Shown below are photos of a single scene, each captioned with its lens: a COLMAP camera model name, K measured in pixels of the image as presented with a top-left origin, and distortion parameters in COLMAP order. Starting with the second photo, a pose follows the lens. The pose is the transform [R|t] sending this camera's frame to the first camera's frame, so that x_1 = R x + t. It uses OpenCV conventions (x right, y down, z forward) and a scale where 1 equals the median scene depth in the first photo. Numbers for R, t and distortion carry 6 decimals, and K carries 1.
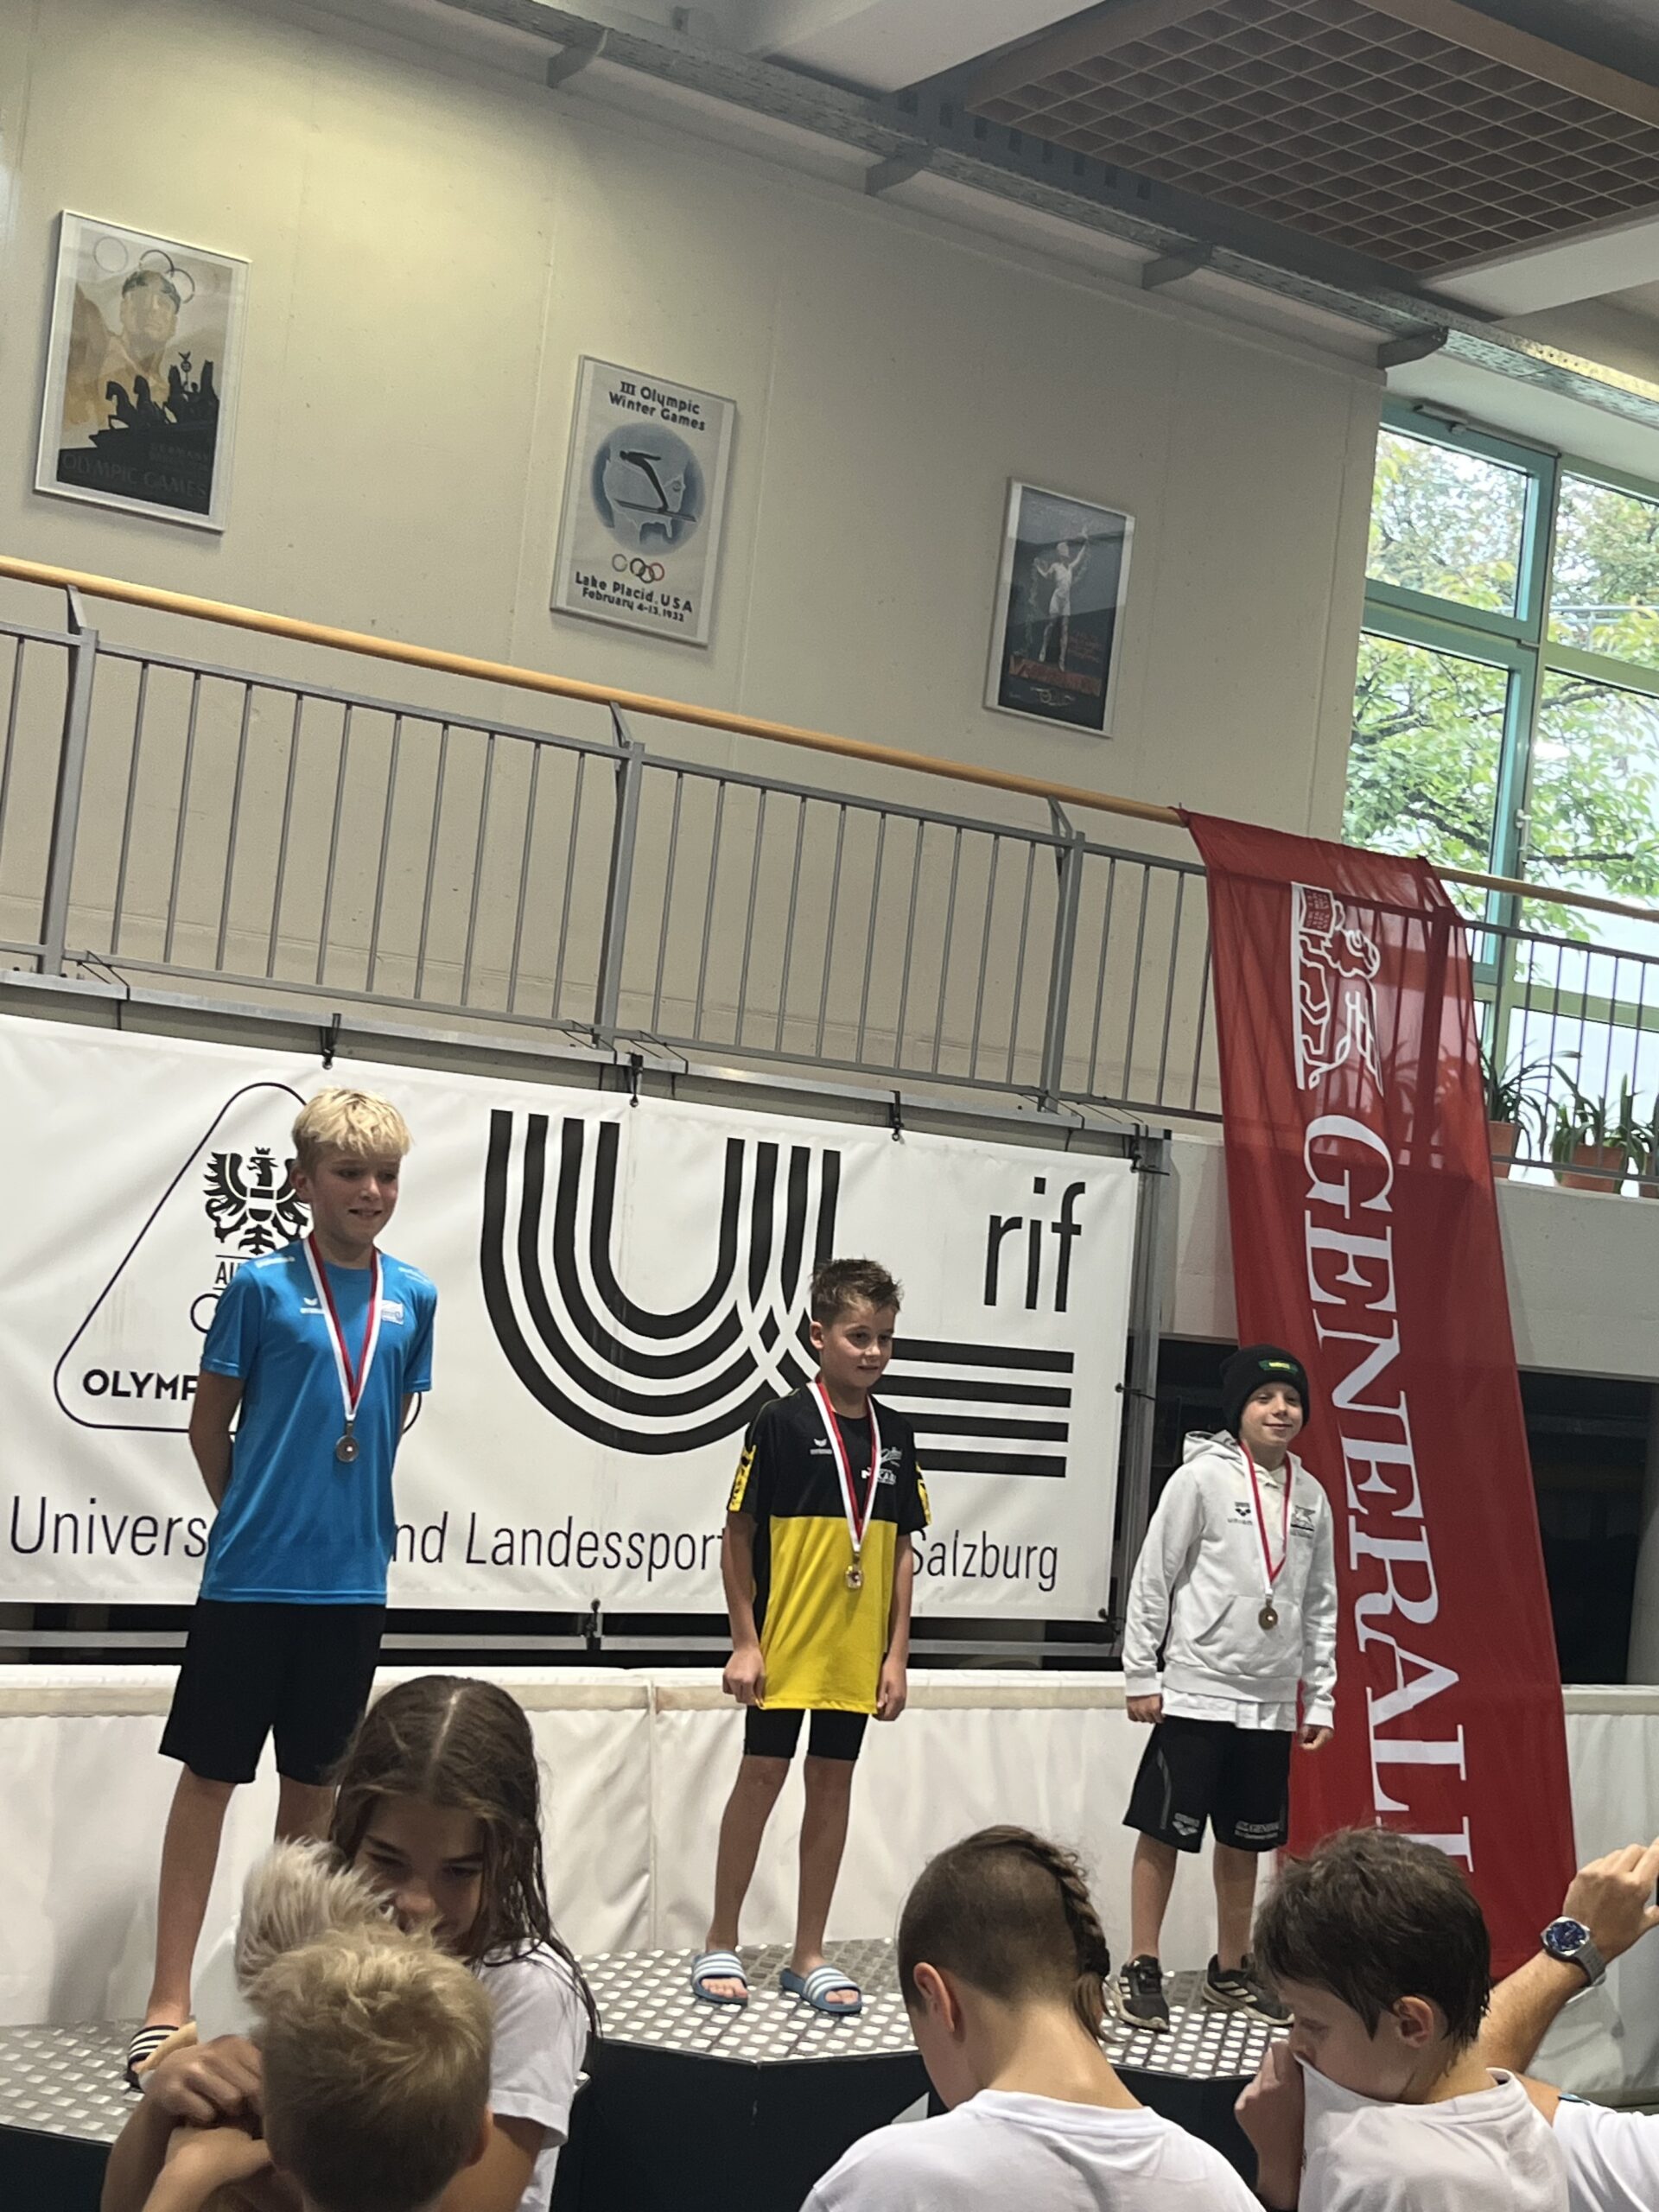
lens RADIAL K [[3184.3, 0, 838.6], [0, 3184.3, 1098.0], [0, 0, 1]] dist [0.065787, 0.000000]
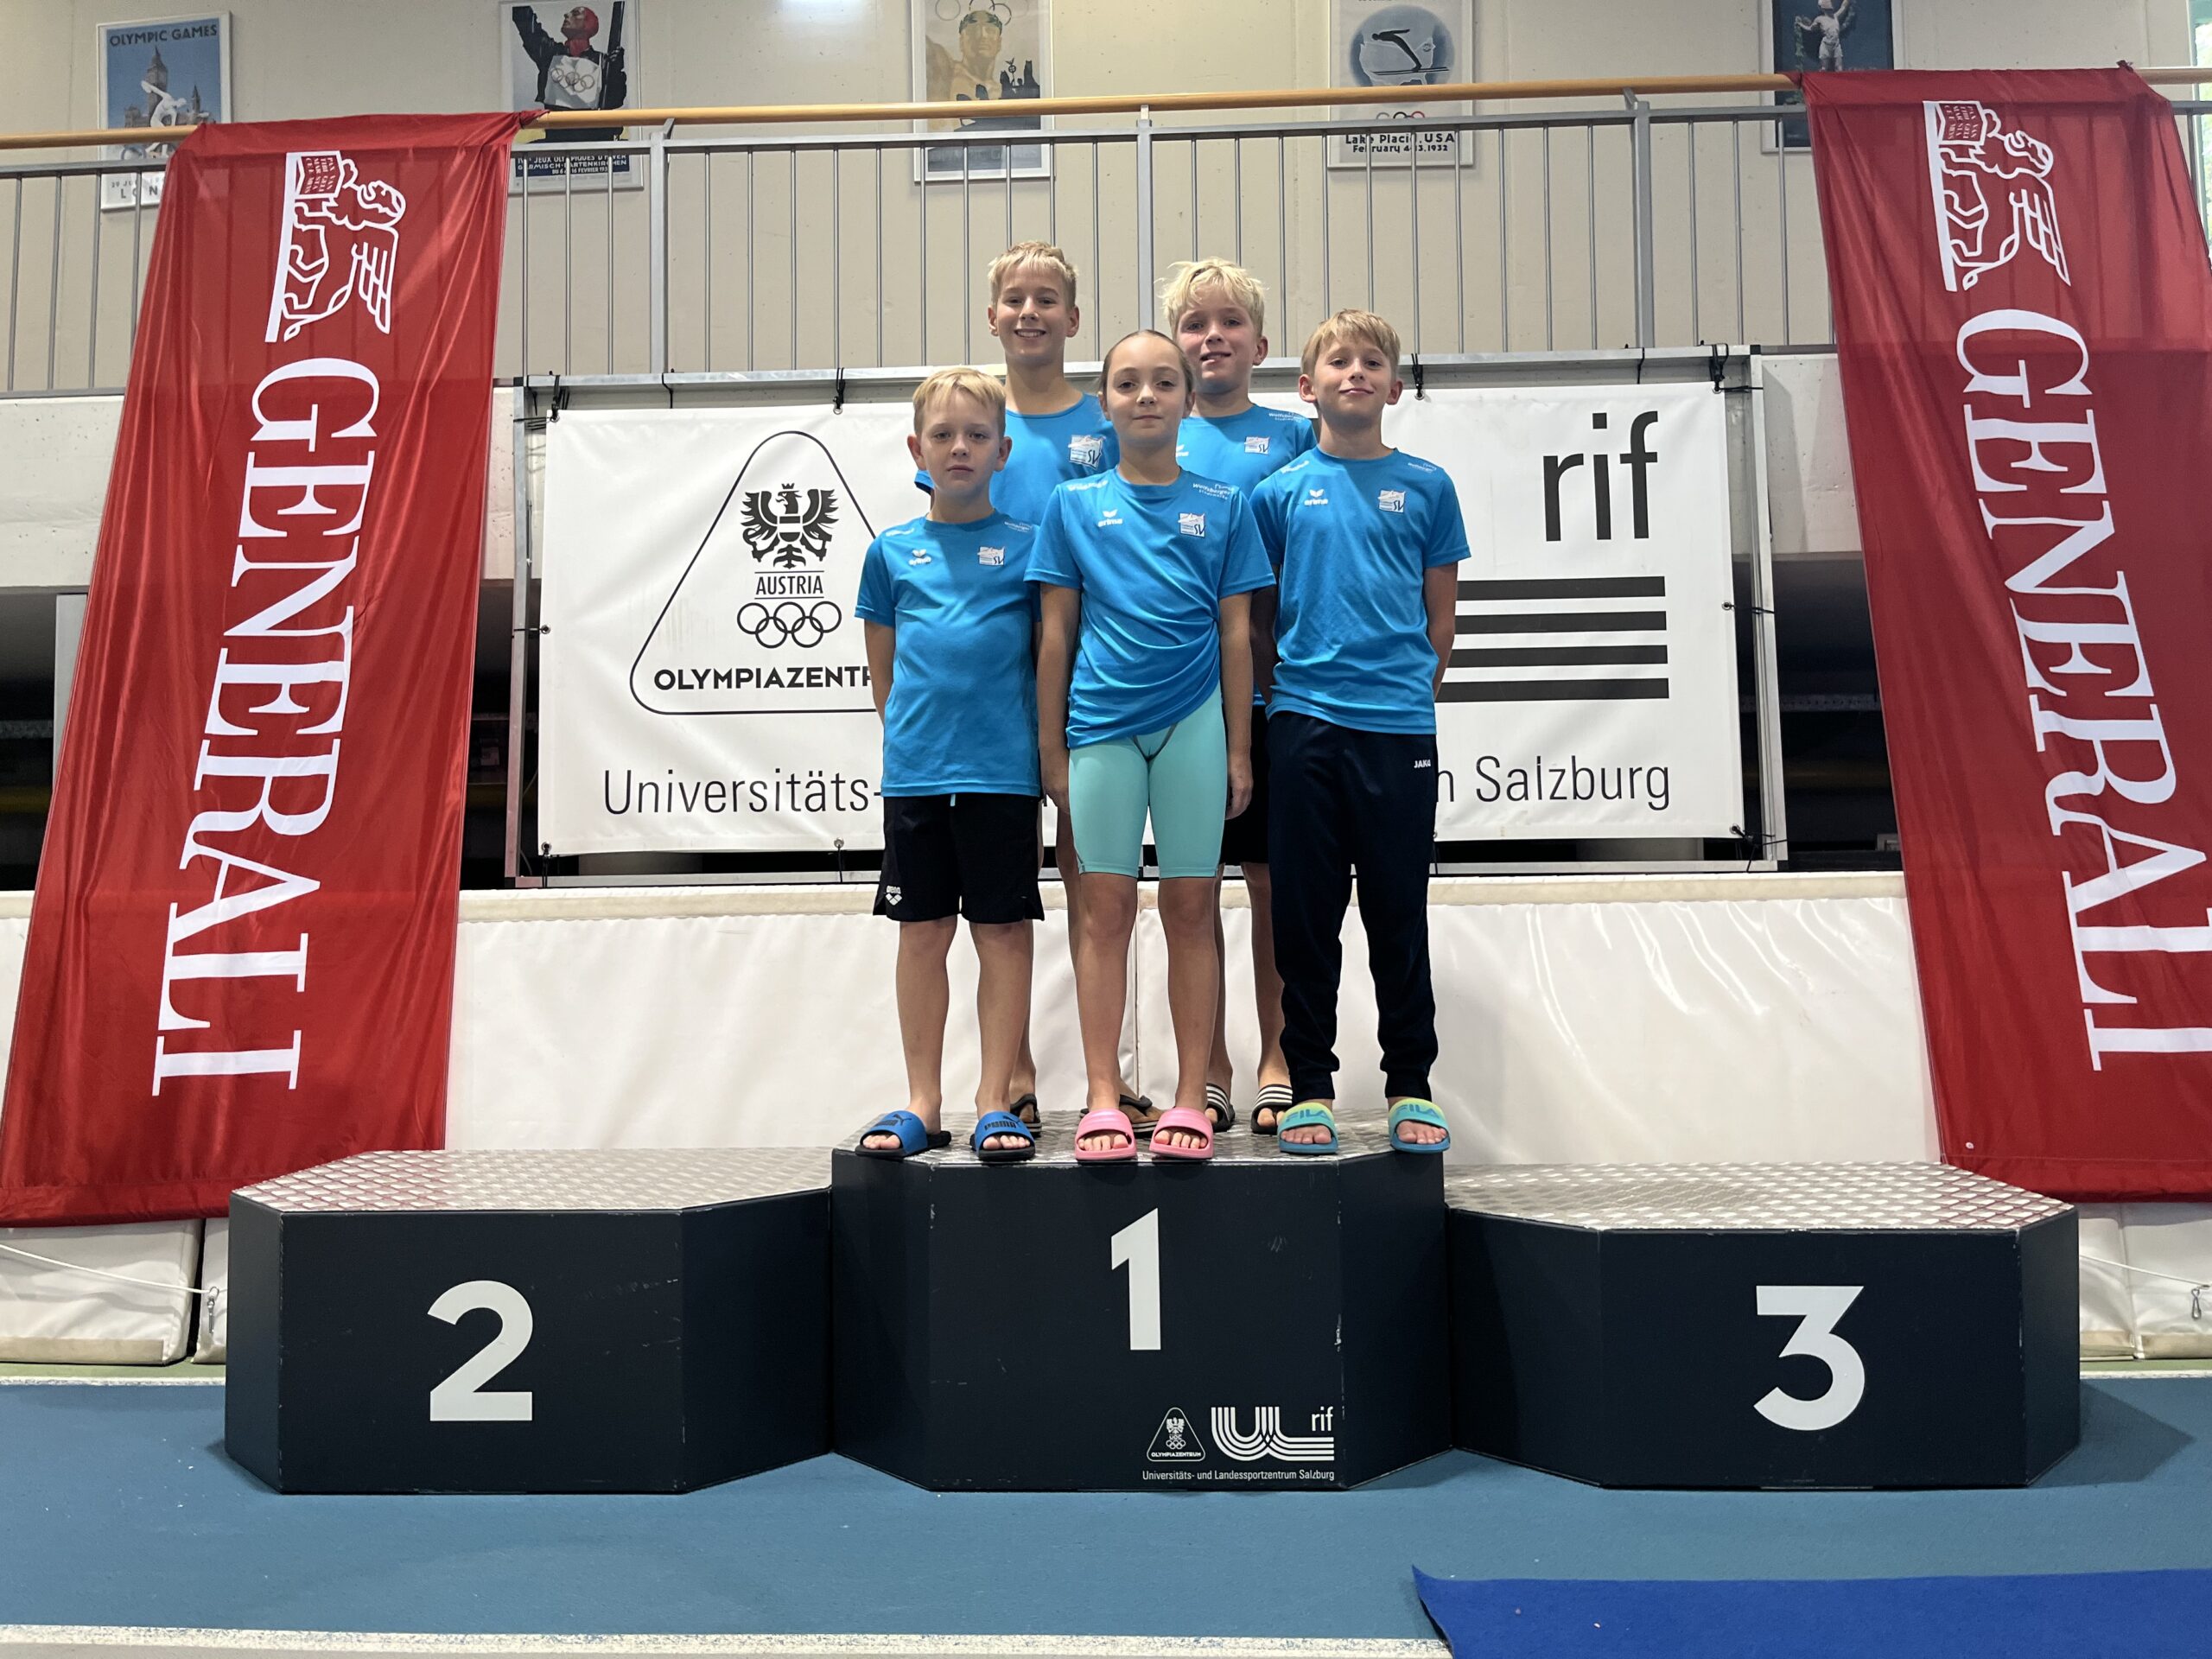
lens RADIAL K [[1725.4, 0, 1063.5], [0, 1725.4, 827.9], [0, 0, 1]] dist [0.052224, -0.074111]
pose [[0.789857, -0.145393, -0.595807, 0.234040], [0.116068, 0.989374, -0.087564, 0.180807], [0.602207, 0.000009, 0.798340, 0.440762]]
